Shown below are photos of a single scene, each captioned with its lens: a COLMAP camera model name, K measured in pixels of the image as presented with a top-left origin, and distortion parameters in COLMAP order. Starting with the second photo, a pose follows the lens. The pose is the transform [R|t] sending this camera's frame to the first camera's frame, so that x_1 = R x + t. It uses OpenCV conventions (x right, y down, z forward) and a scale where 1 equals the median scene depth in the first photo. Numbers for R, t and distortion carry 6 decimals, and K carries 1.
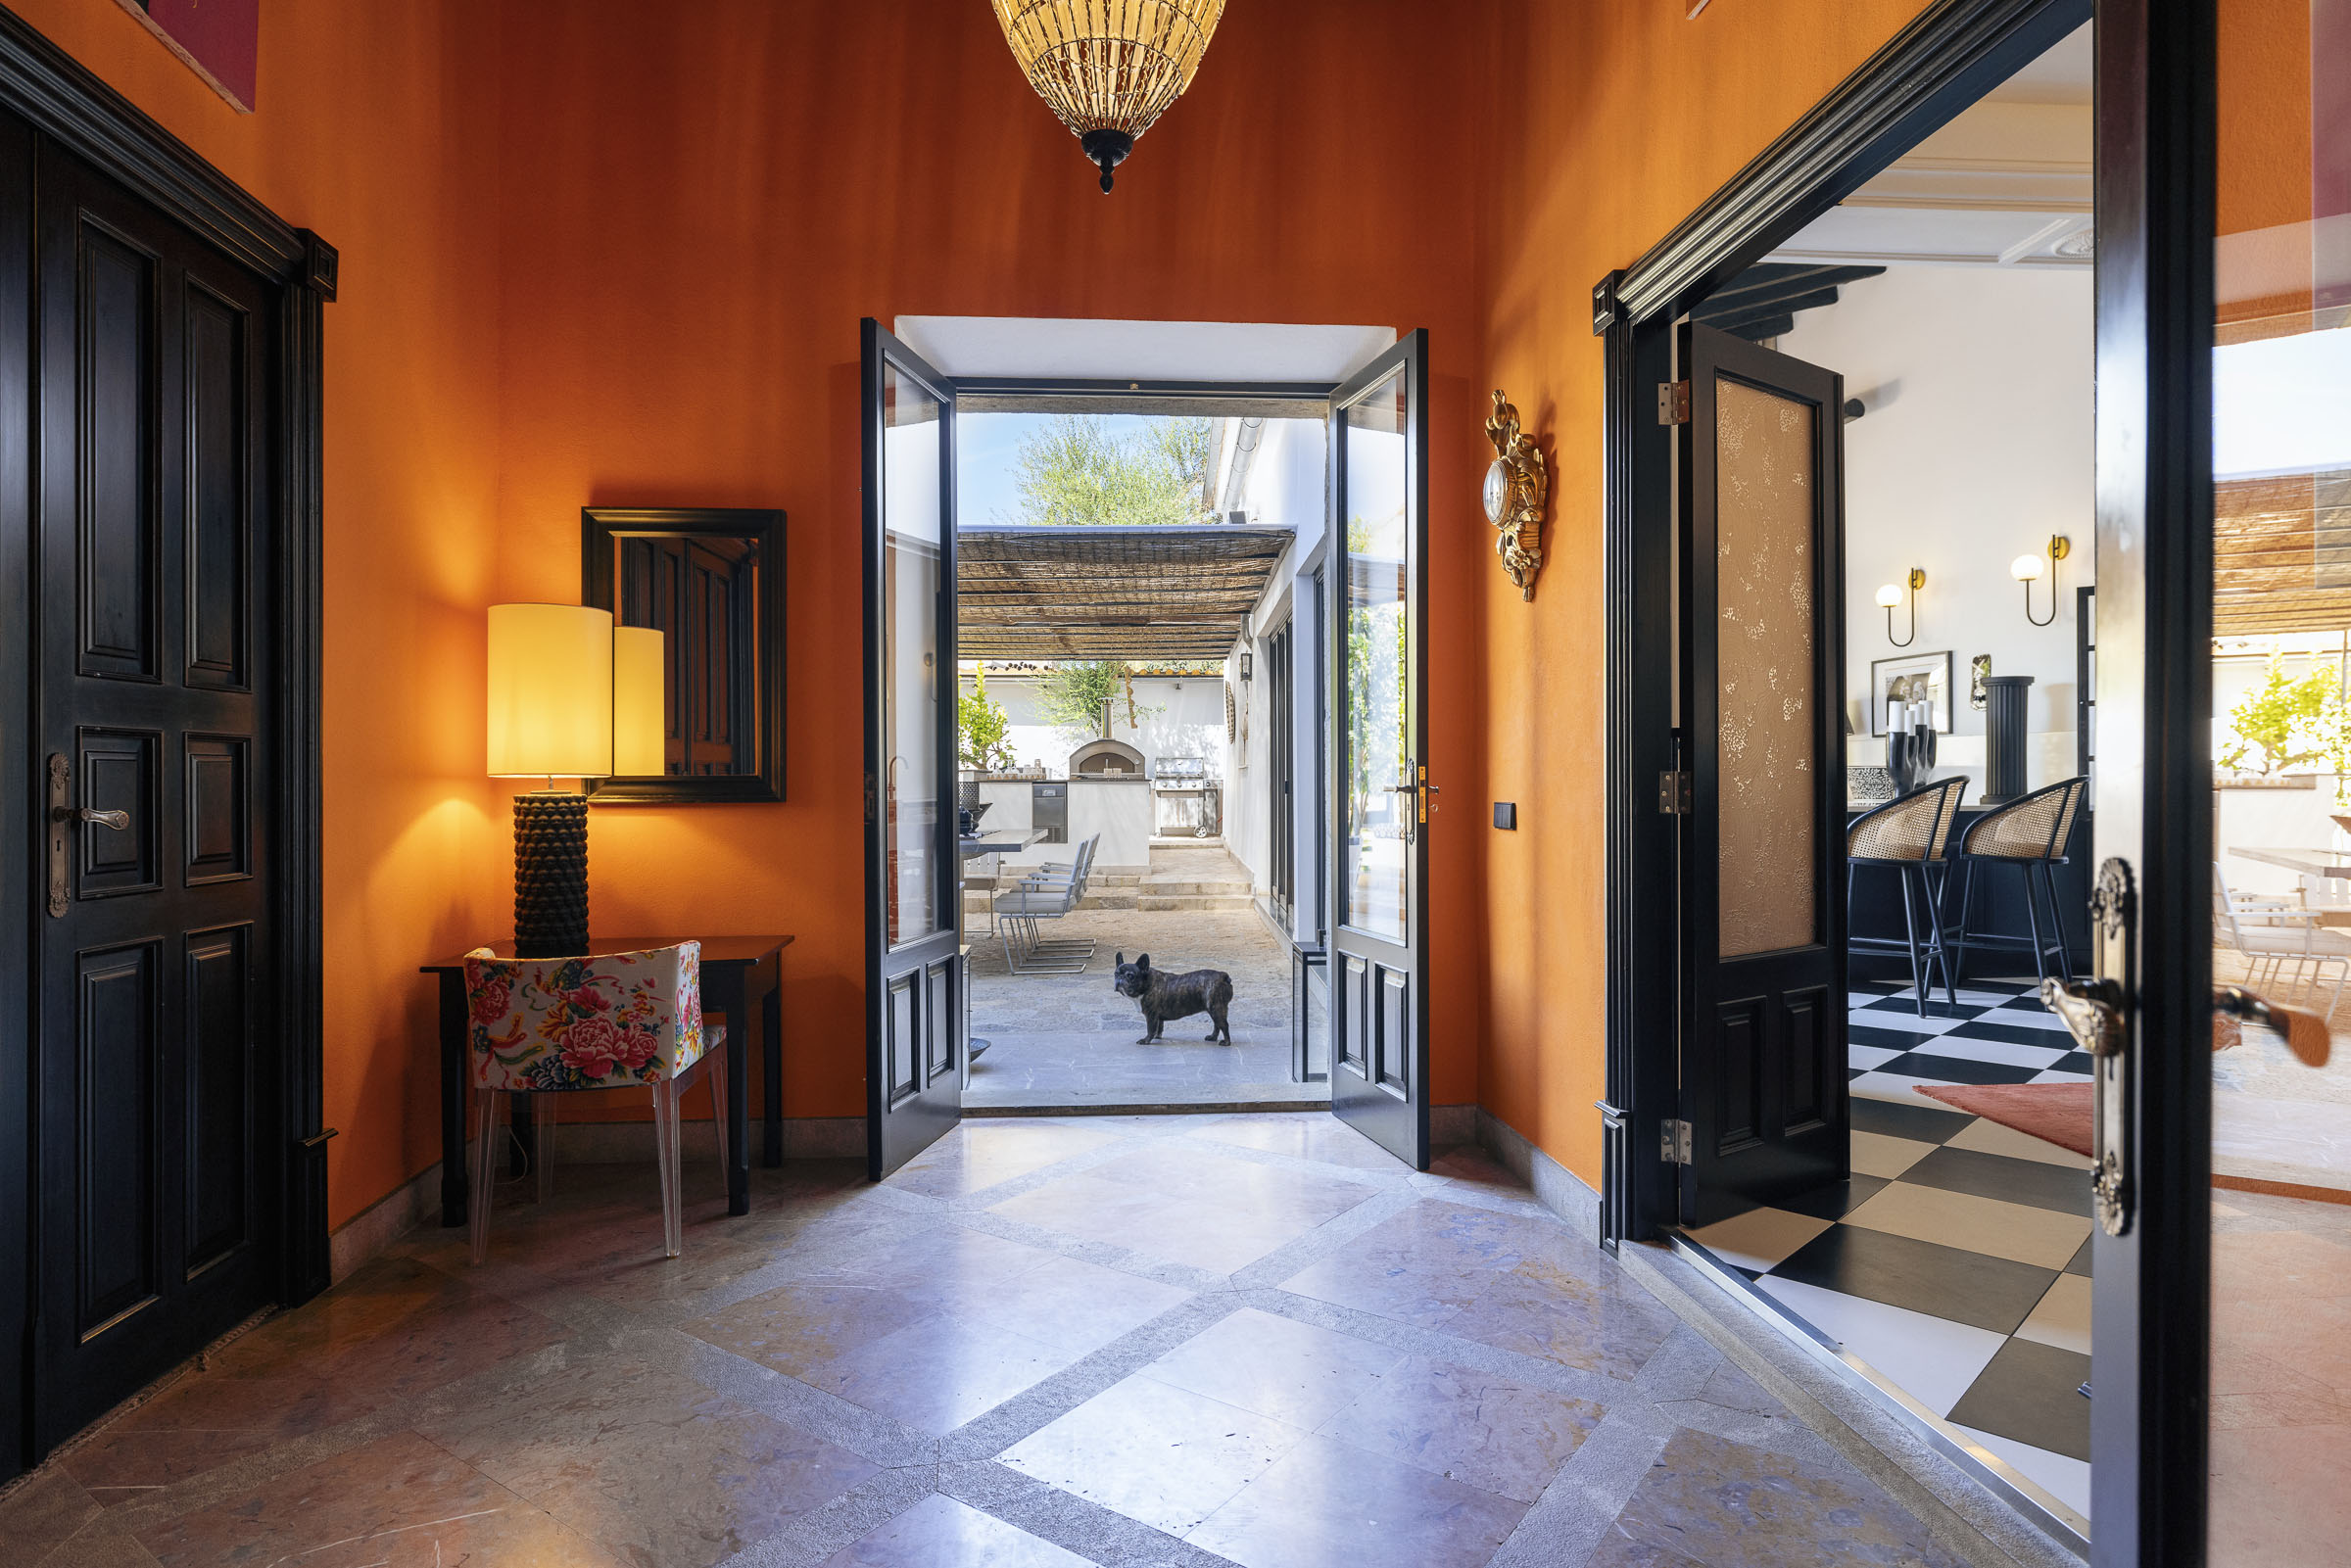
lens RADIAL K [[1711.1, 0, 1175.5], [0, 1711.1, 784.0], [0, 0, 1]] dist [0.000288, 0.000060]
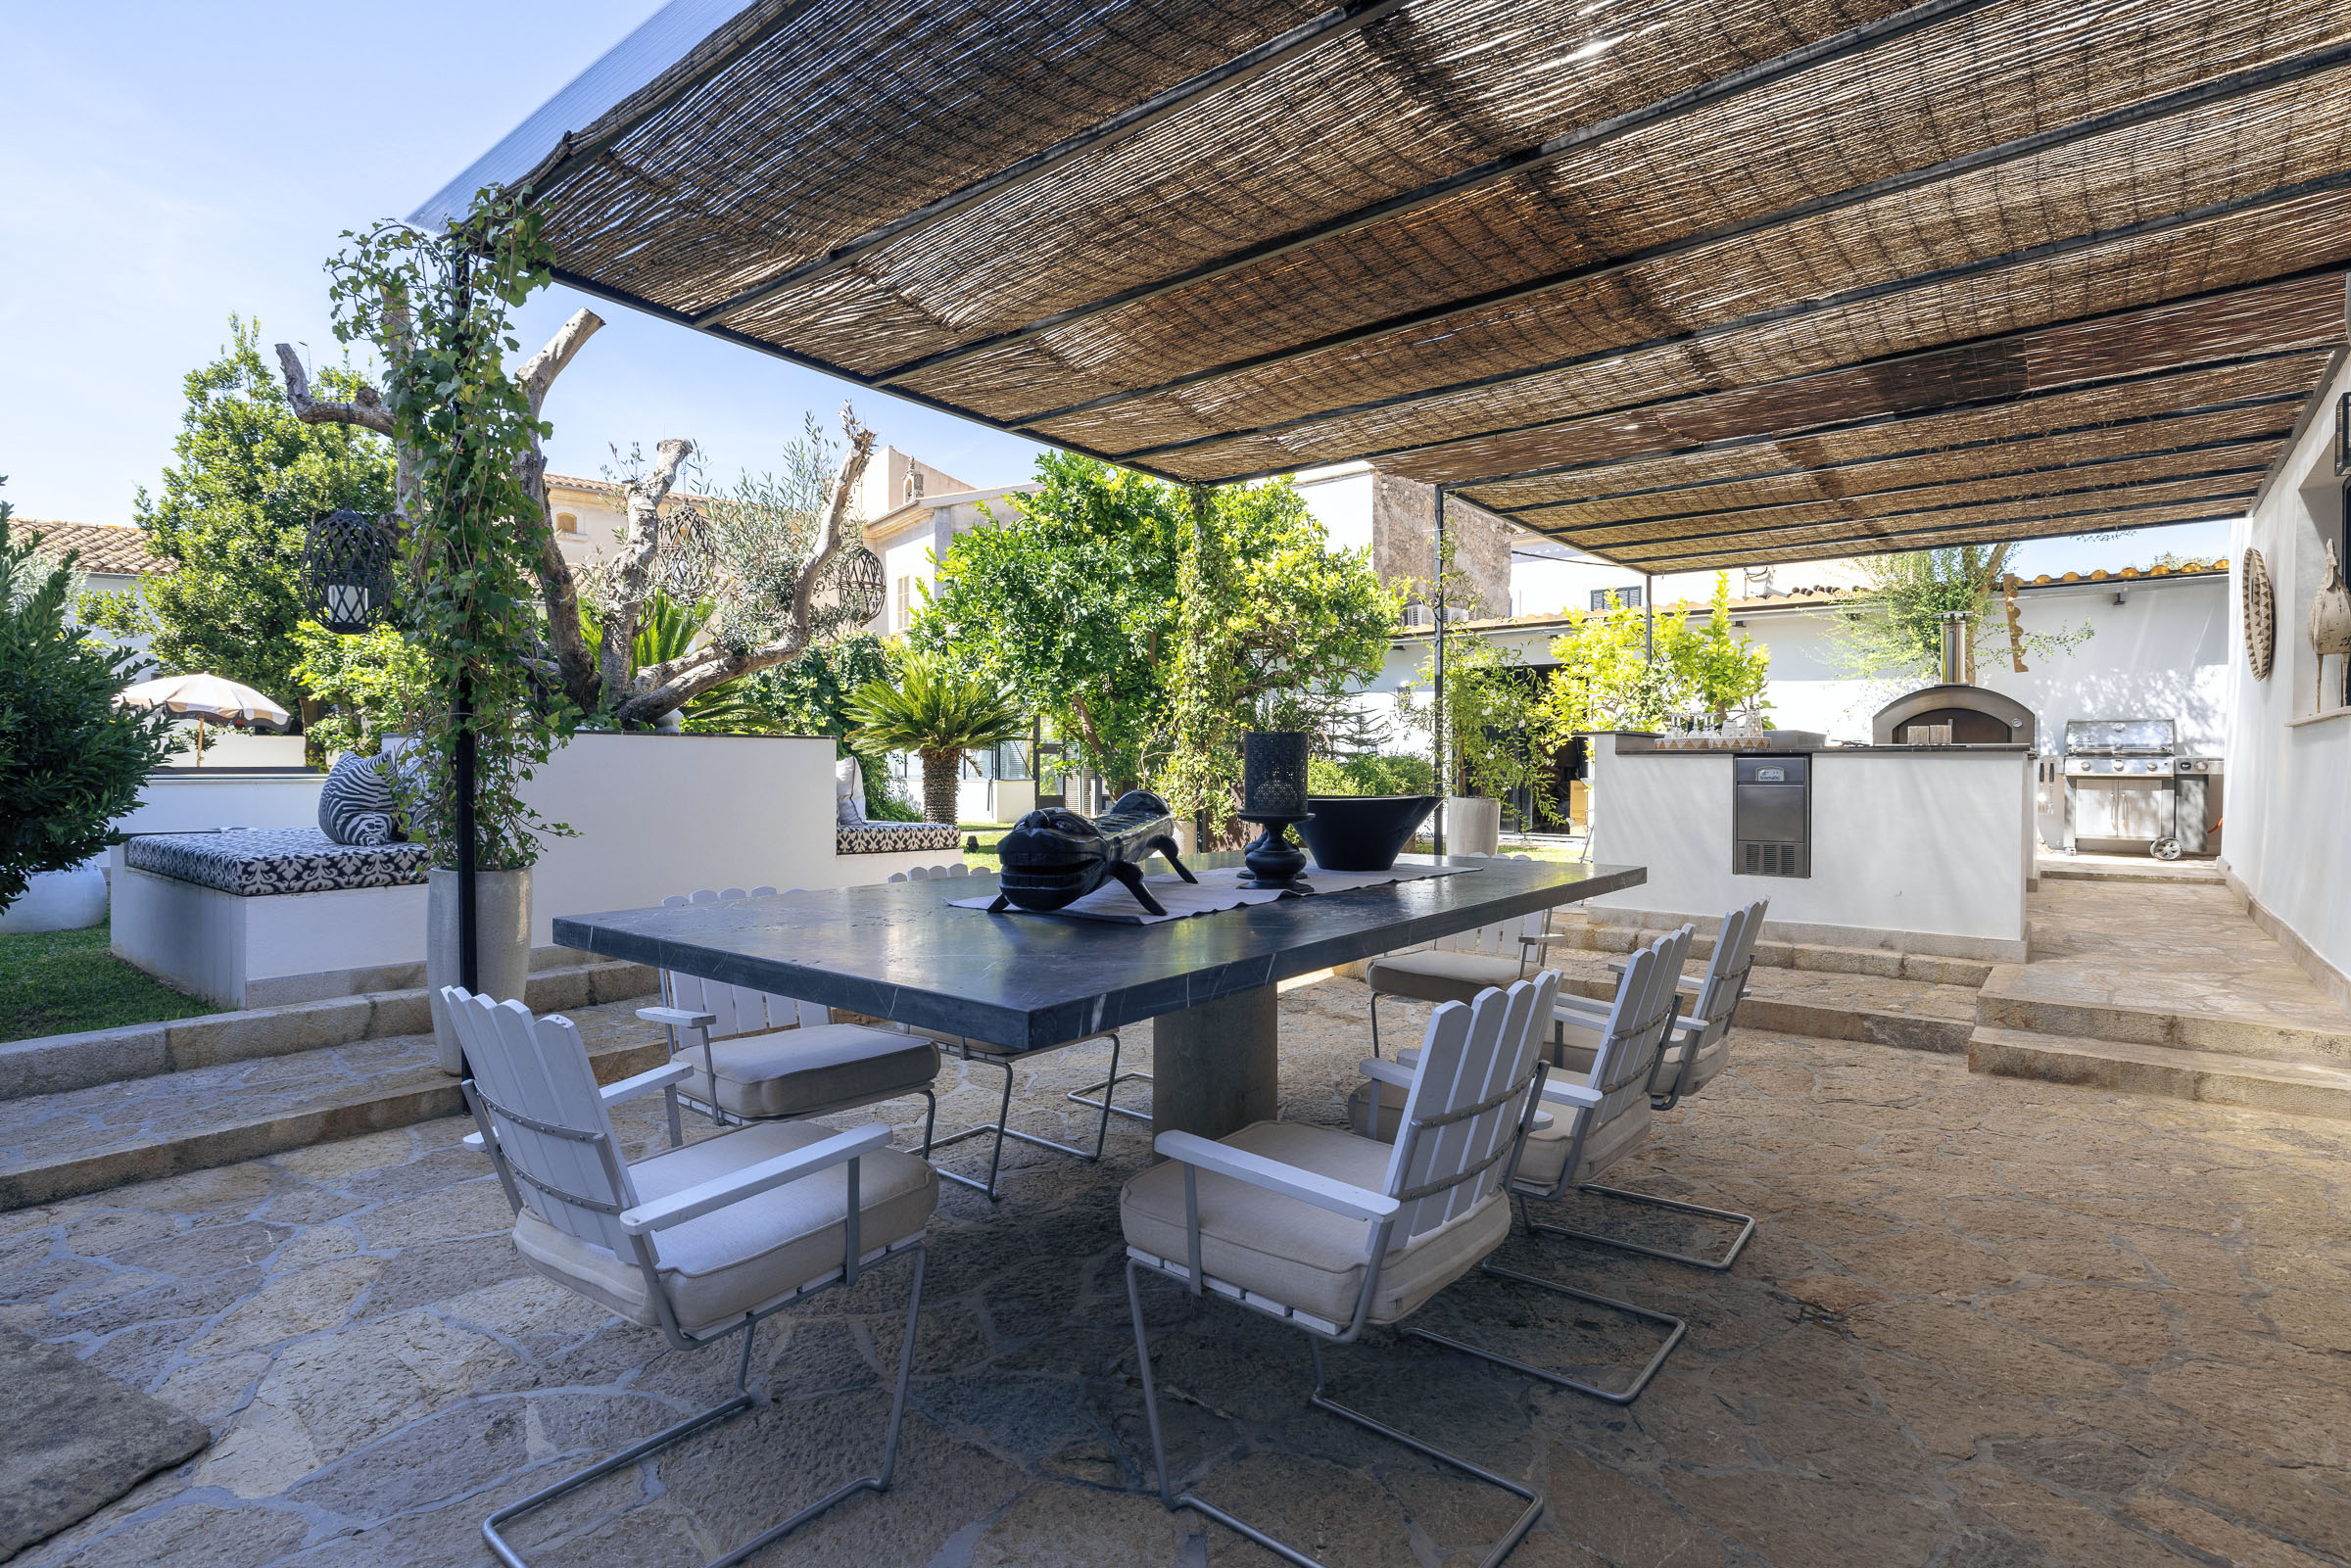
lens RADIAL K [[1066.6, 0, 1175.5], [0, 1066.6, 784.0], [0, 0, 1]] dist [-0.003177, -0.000373]
pose [[0.748748, 0.018236, -0.662604, 0.002214], [-0.009325, 0.999812, 0.016979, 0.003415], [0.662789, -0.006535, 0.748777, 0.543362]]
